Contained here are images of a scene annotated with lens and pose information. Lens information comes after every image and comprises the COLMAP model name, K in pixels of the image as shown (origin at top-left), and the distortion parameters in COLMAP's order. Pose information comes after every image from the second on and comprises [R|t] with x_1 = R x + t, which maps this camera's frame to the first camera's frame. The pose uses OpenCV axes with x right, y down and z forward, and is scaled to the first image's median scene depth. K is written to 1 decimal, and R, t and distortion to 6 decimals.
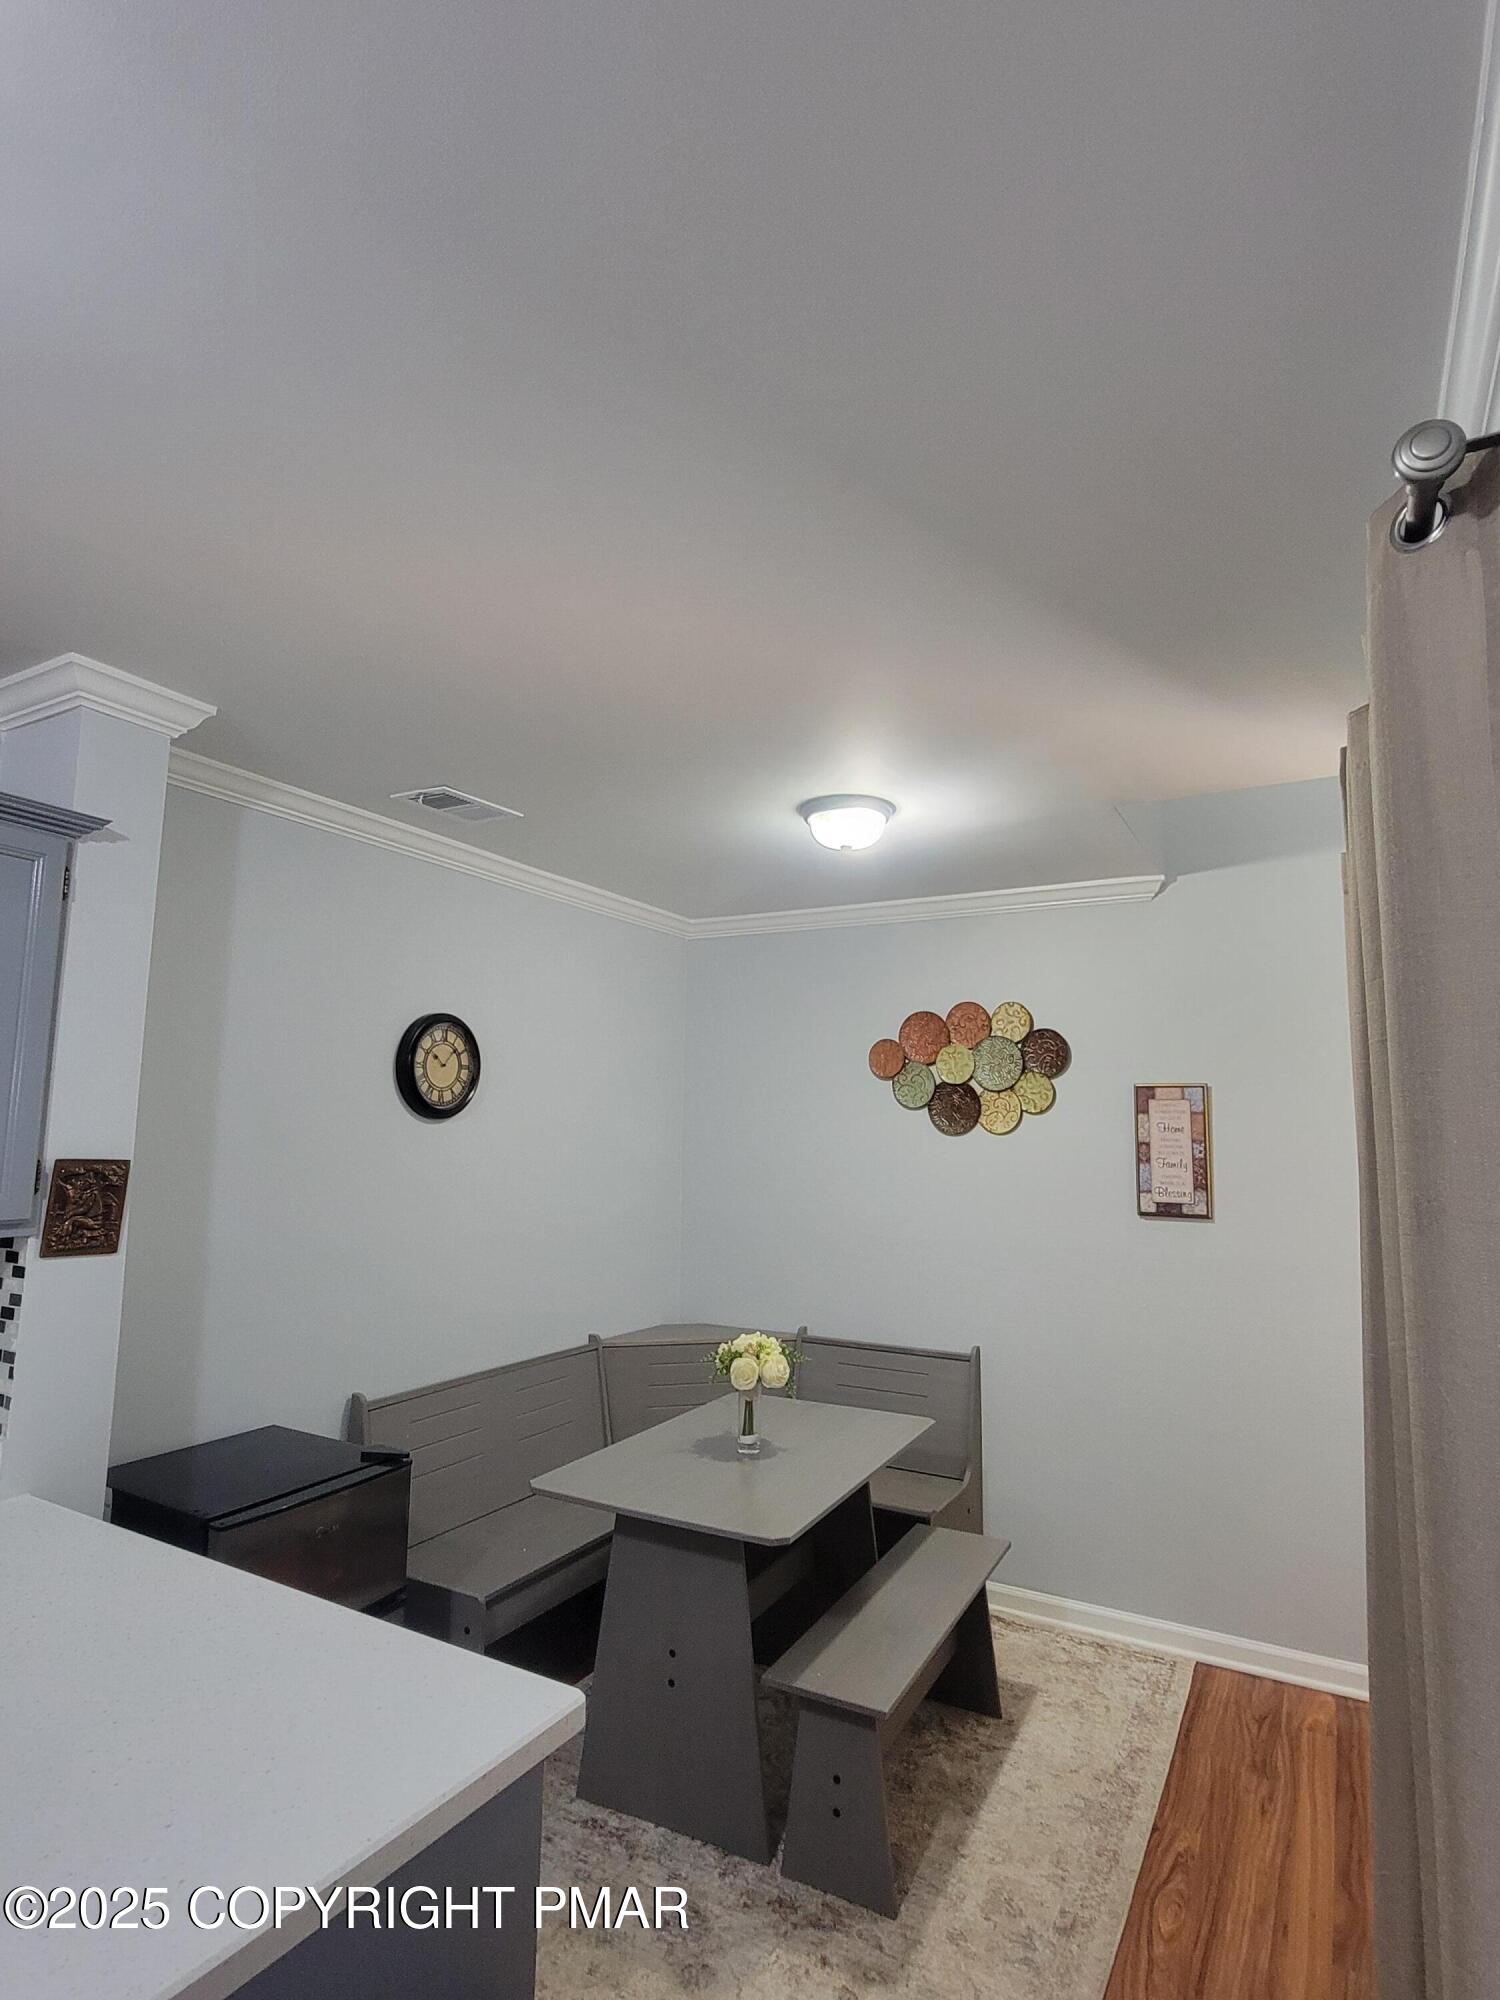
lens RADIAL K [[1030.6, 0, 753.6], [0, 1030.6, 999.1], [0, 0, 1]] dist [-0.006363, -0.002356]
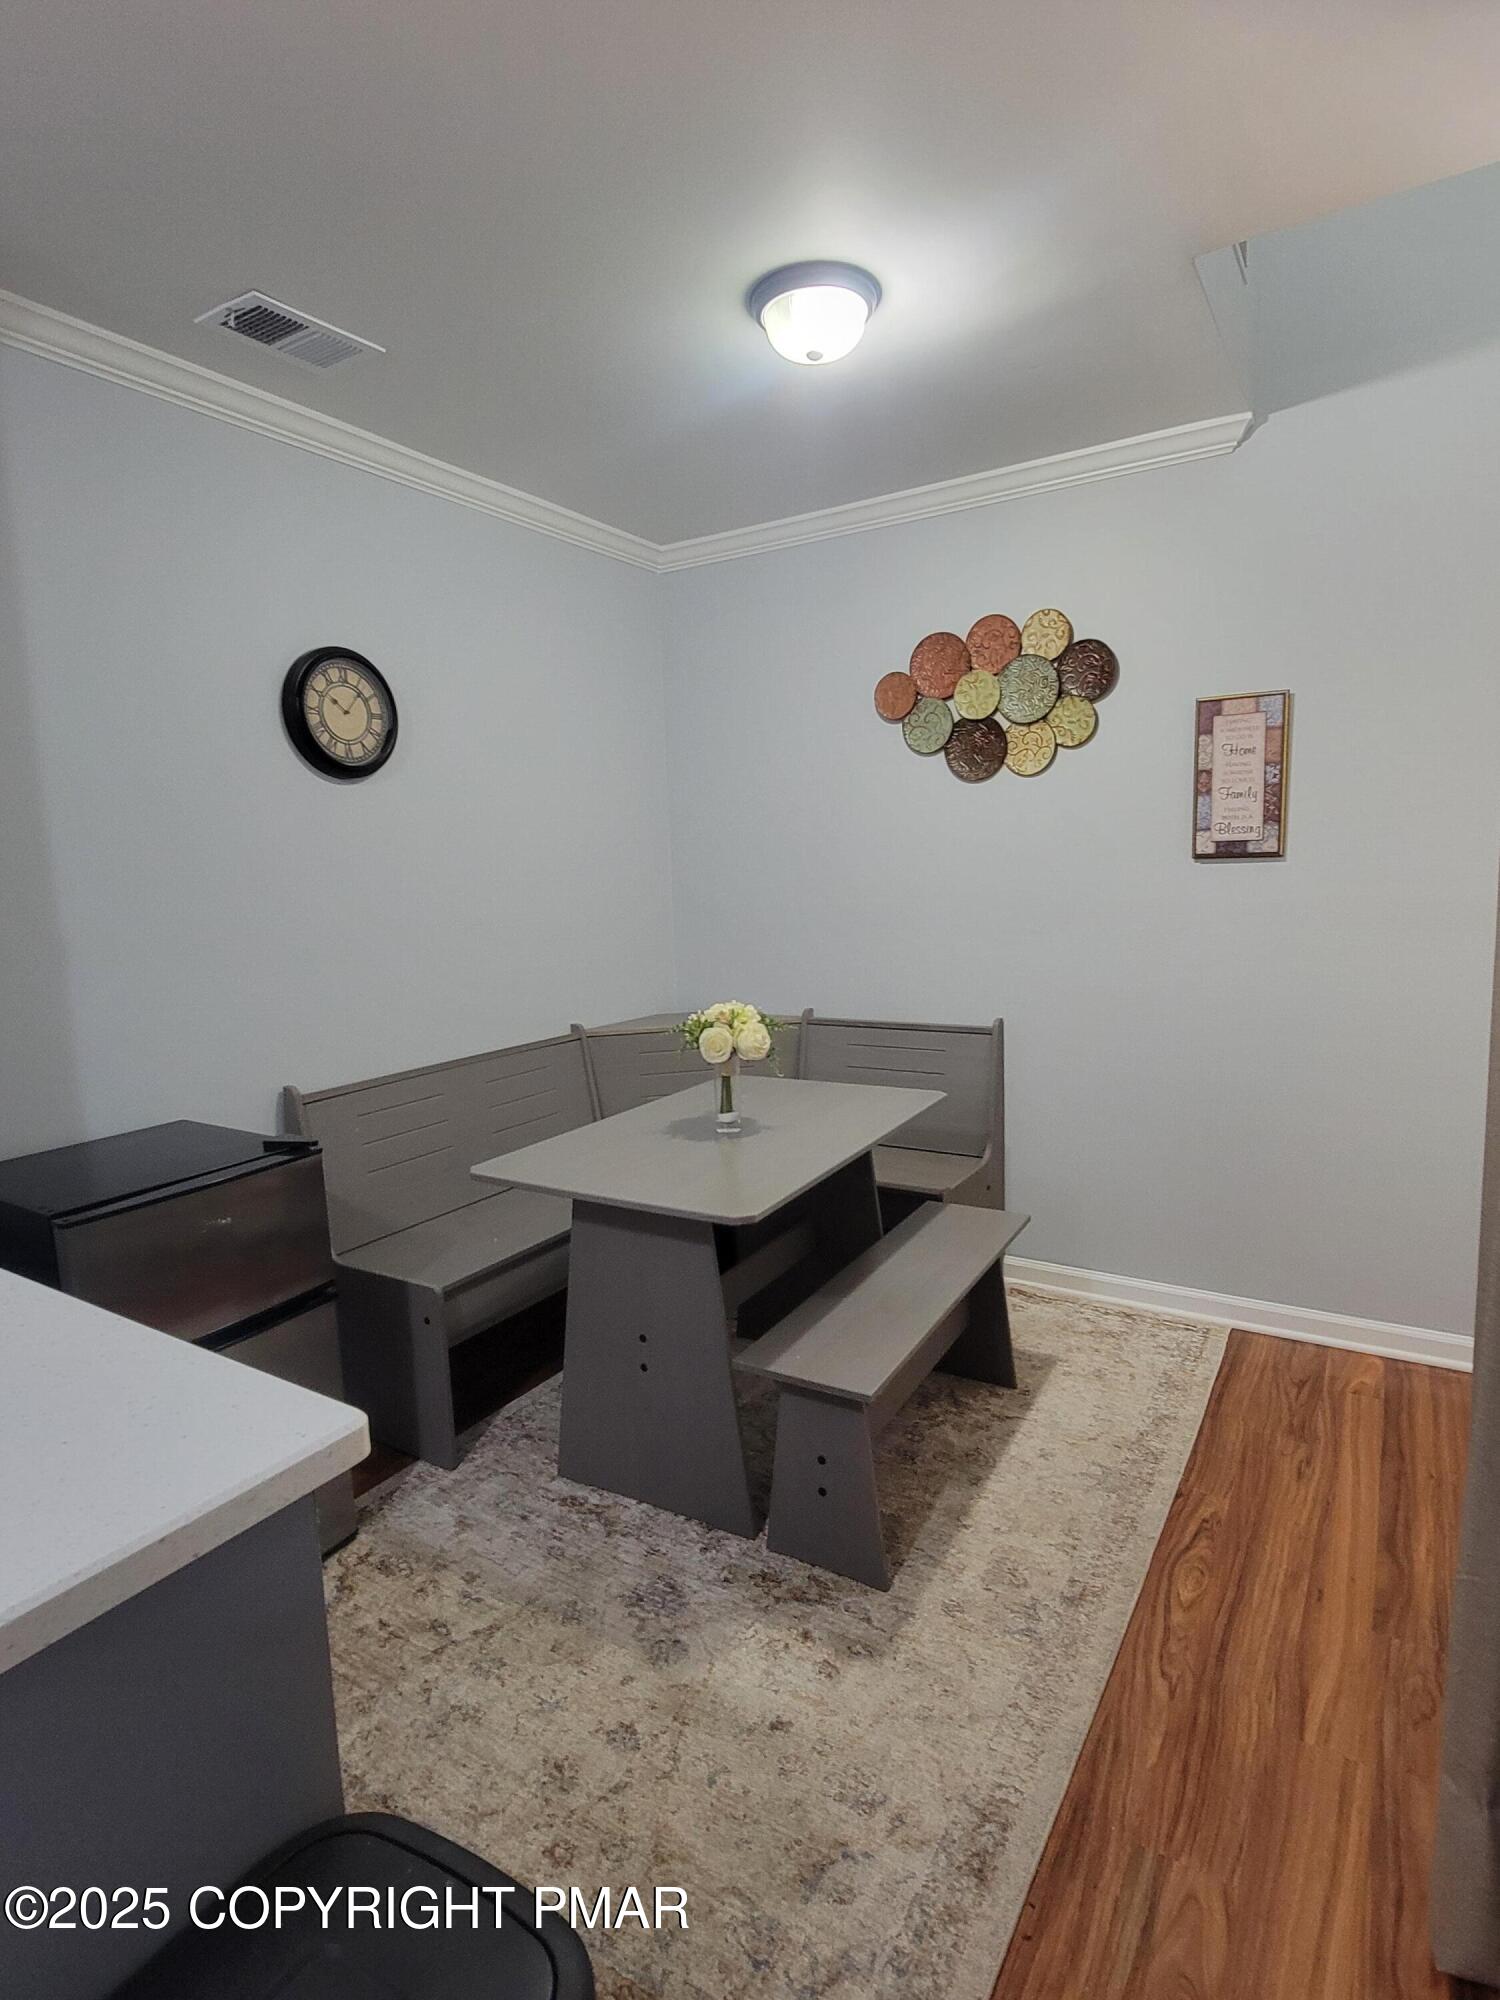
lens RADIAL K [[1030.6, 0, 756.4], [0, 1030.6, 996.6], [0, 0, 1]] dist [-0.006363, -0.002356]
pose [[0.997943, -0.042291, -0.048179, 0.066721], [0.053251, 0.965301, 0.255654, 0.106172], [0.035695, -0.257694, 0.965567, 0.182235]]
